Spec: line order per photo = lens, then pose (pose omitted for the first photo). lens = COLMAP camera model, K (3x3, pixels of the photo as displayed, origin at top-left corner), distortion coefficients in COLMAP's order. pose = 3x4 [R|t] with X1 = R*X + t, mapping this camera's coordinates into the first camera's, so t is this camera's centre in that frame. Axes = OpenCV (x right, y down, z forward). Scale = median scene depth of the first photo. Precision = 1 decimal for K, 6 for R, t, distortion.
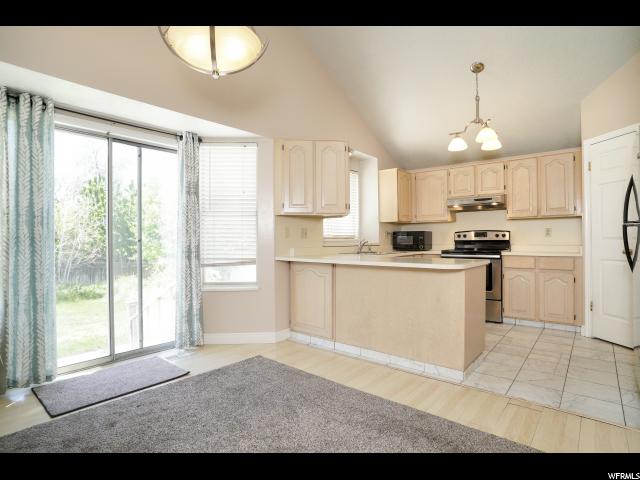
lens RADIAL K [[341.5, 0, 317.2], [0, 341.5, 233.3], [0, 0, 1]] dist [-0.024690, 0.008604]
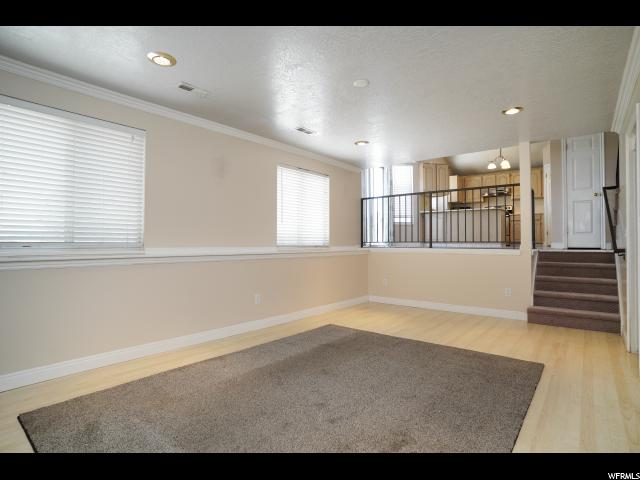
lens RADIAL K [[341.5, 0, 321.4], [0, 341.5, 241.4], [0, 0, 1]] dist [-0.024690, 0.008604]
pose [[0.999755, 0.005709, 0.021374, -0.892483], [-0.005962, 0.999913, 0.011792, 0.263648], [-0.021305, -0.011917, 0.999702, -1.461611]]
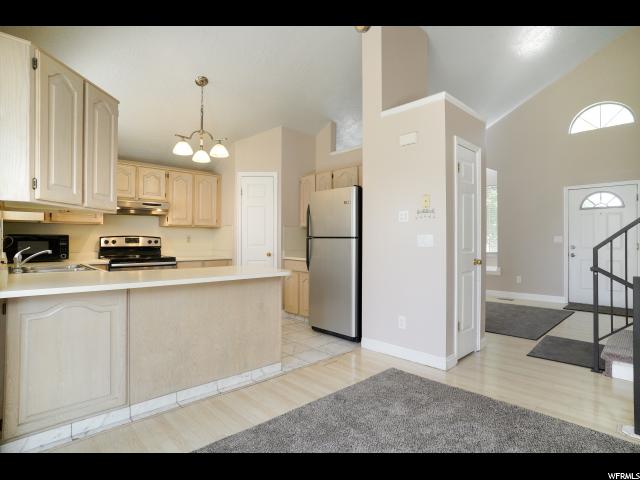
lens RADIAL K [[341.5, 0, 316.3], [0, 341.5, 239.4], [0, 0, 1]] dist [-0.024690, 0.008604]
pose [[0.128087, 0.004161, 0.991754, -0.531609], [-0.022521, 0.999746, -0.001286, -0.013377], [-0.991507, -0.022170, 0.128148, 0.539299]]
